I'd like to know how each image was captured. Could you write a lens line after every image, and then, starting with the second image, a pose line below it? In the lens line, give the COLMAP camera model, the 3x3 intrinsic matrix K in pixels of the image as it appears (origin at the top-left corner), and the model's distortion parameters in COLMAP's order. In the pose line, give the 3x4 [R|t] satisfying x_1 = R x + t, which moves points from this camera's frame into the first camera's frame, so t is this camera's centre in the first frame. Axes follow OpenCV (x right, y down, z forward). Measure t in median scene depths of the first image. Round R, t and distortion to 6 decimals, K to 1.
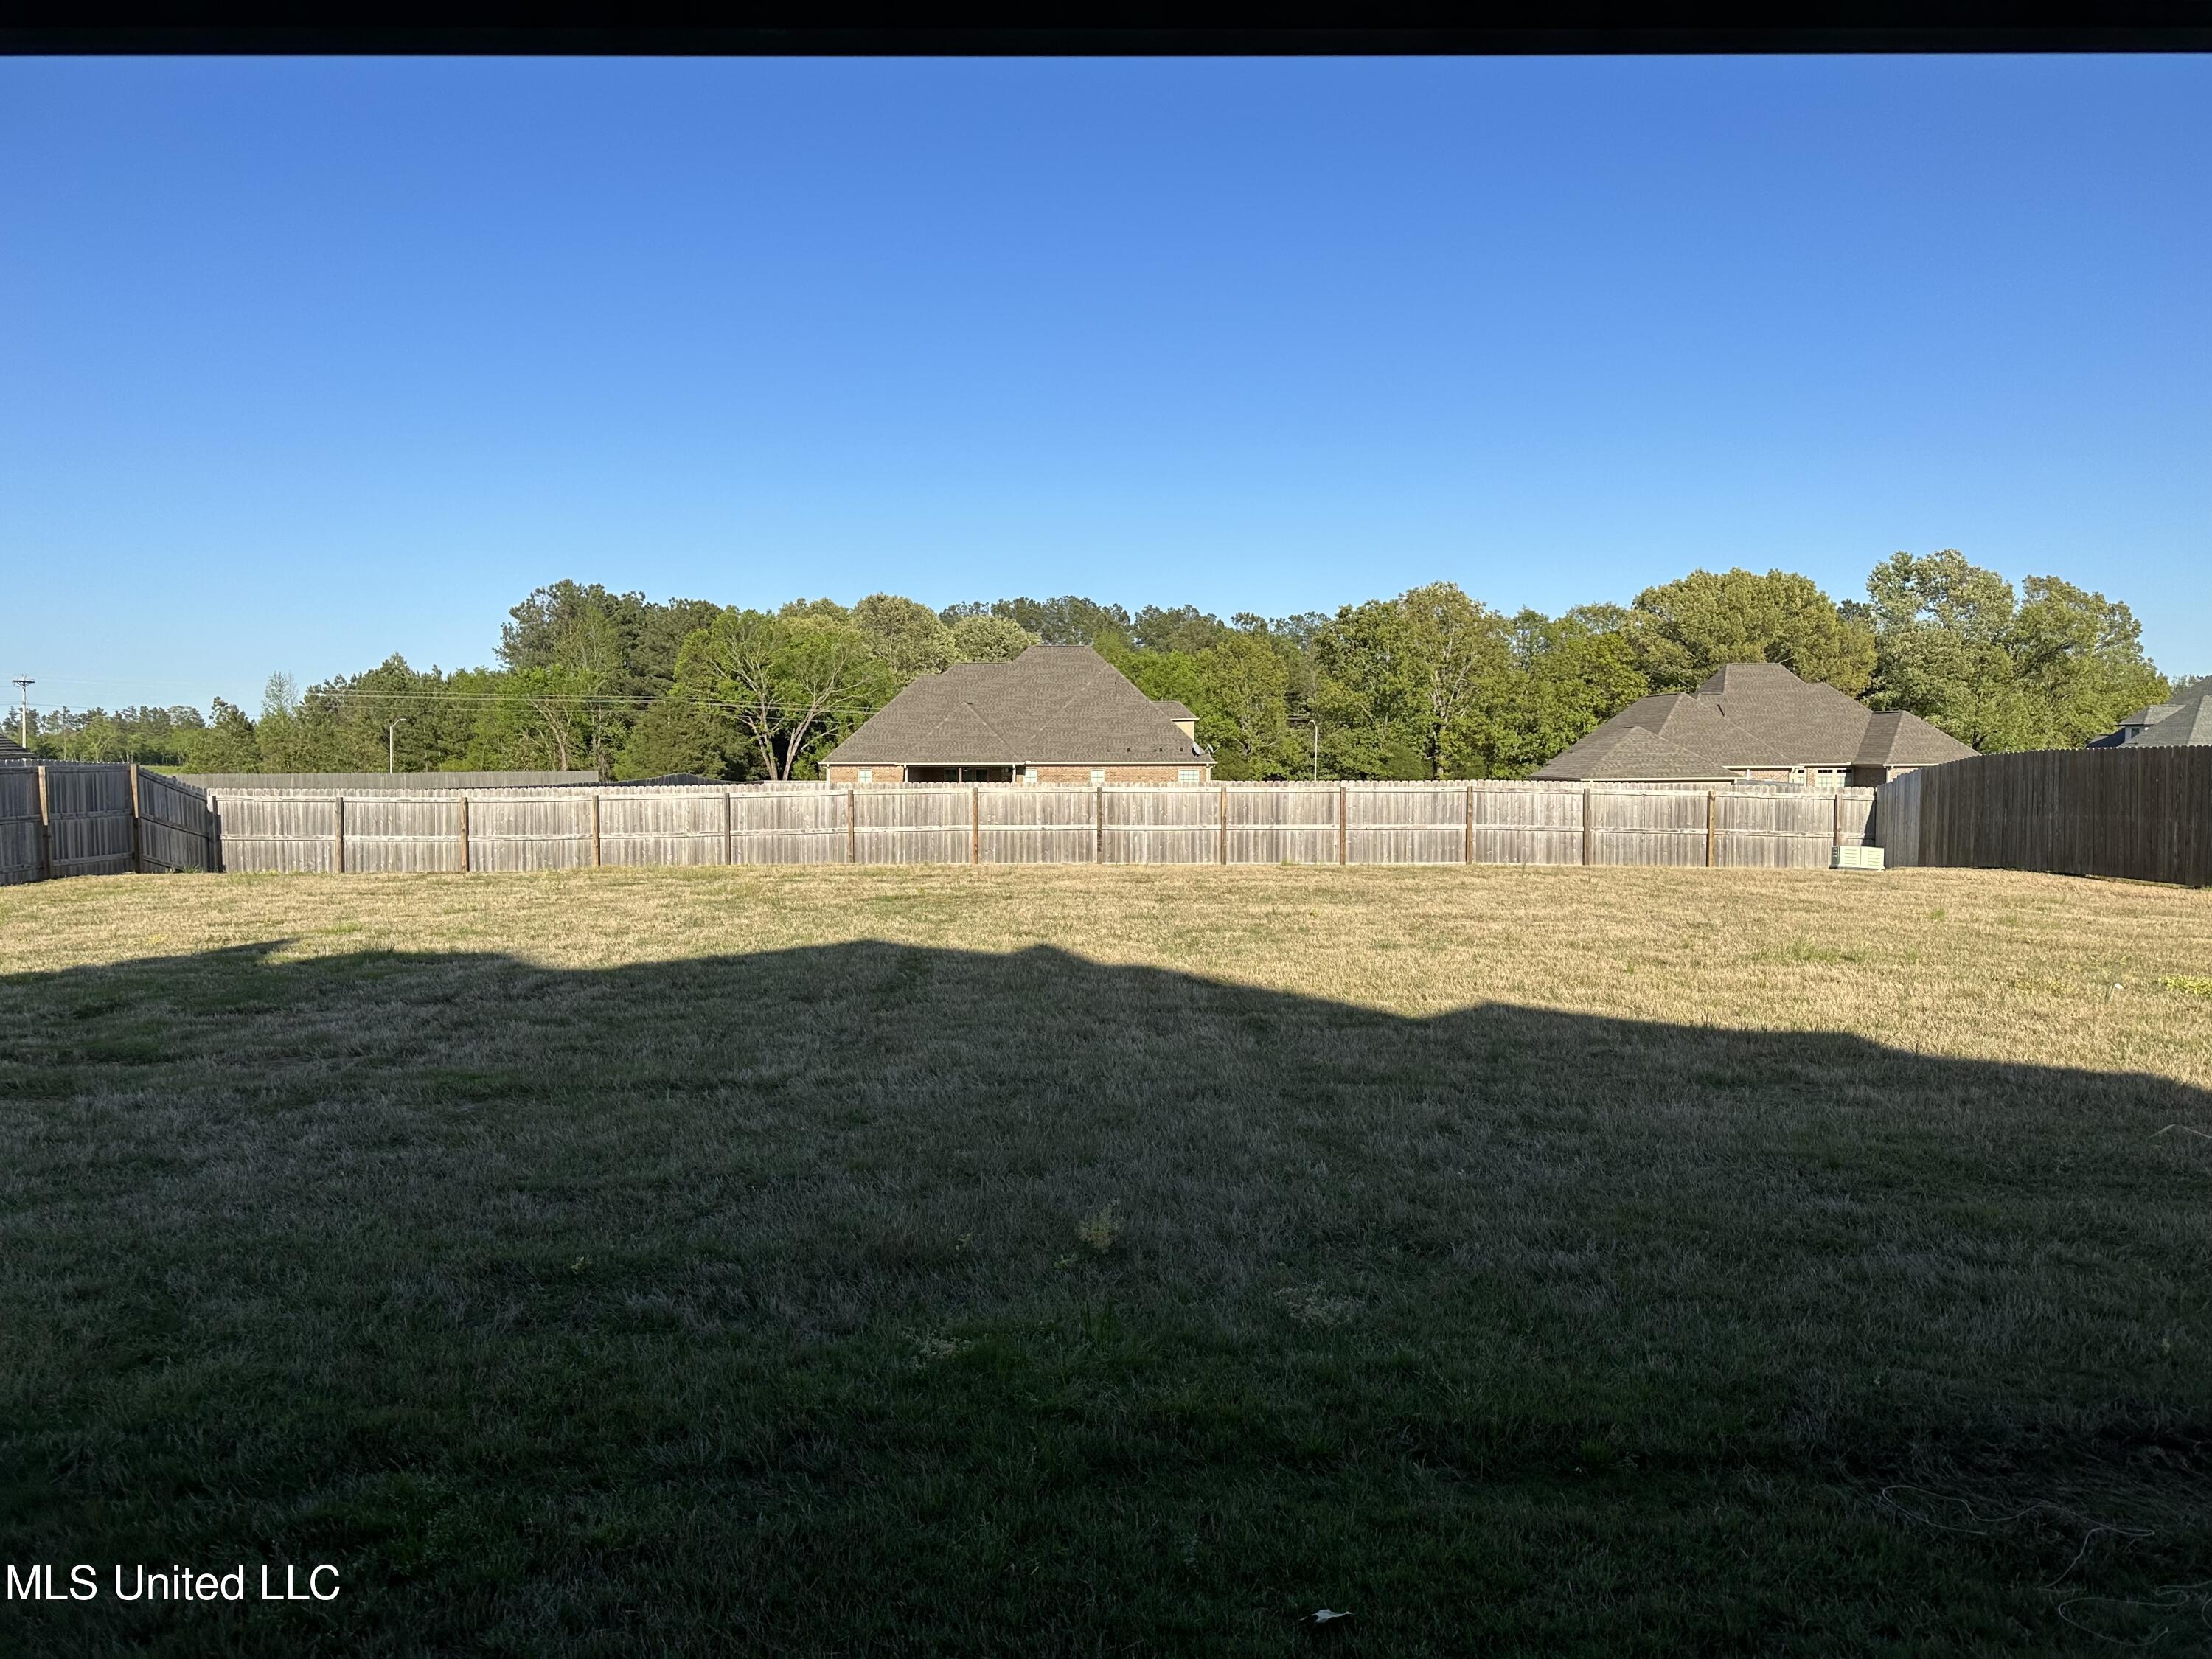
lens RADIAL K [[1543.8, 0, 1101.7], [0, 1543.8, 824.9], [0, 0, 1]] dist [0.152309, -0.213237]
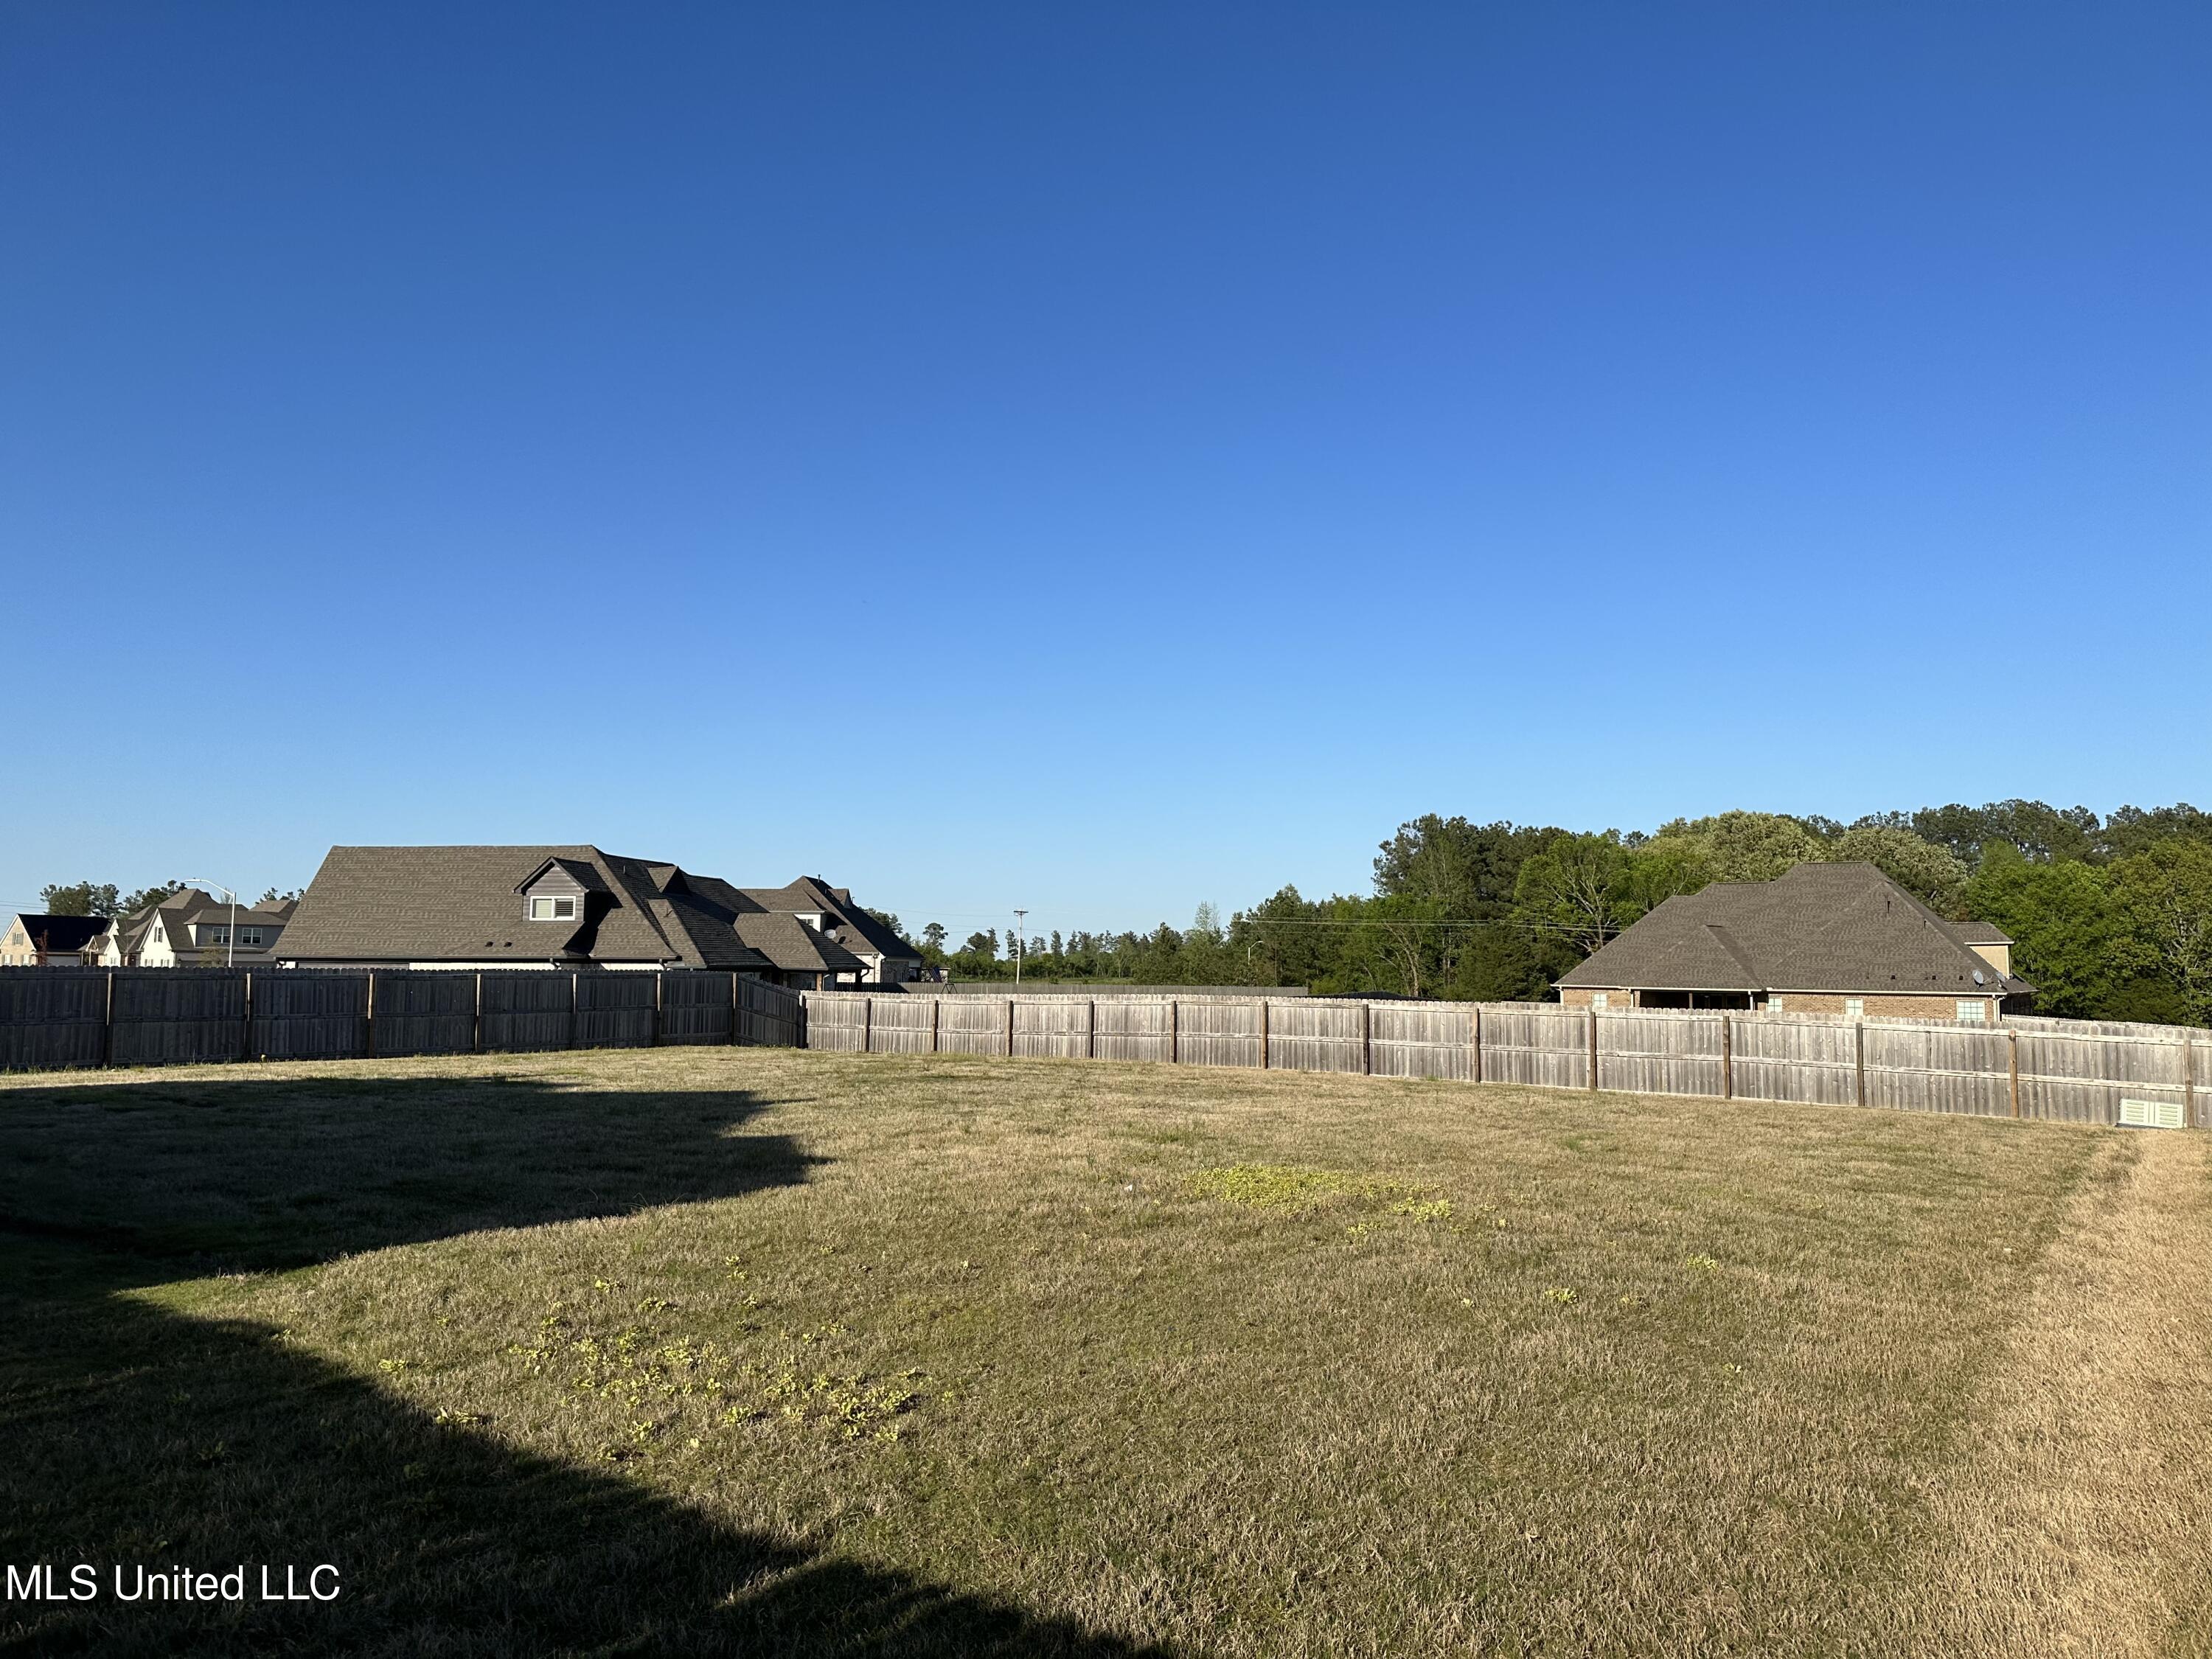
lens RADIAL K [[1543.8, 0, 1101.7], [0, 1543.8, 824.9], [0, 0, 1]] dist [0.152309, -0.213237]
pose [[0.816143, -0.041913, -0.576328, 0.172328], [-0.040111, 0.990851, -0.128860, -0.000305], [0.576456, 0.128286, 0.806995, -0.003704]]
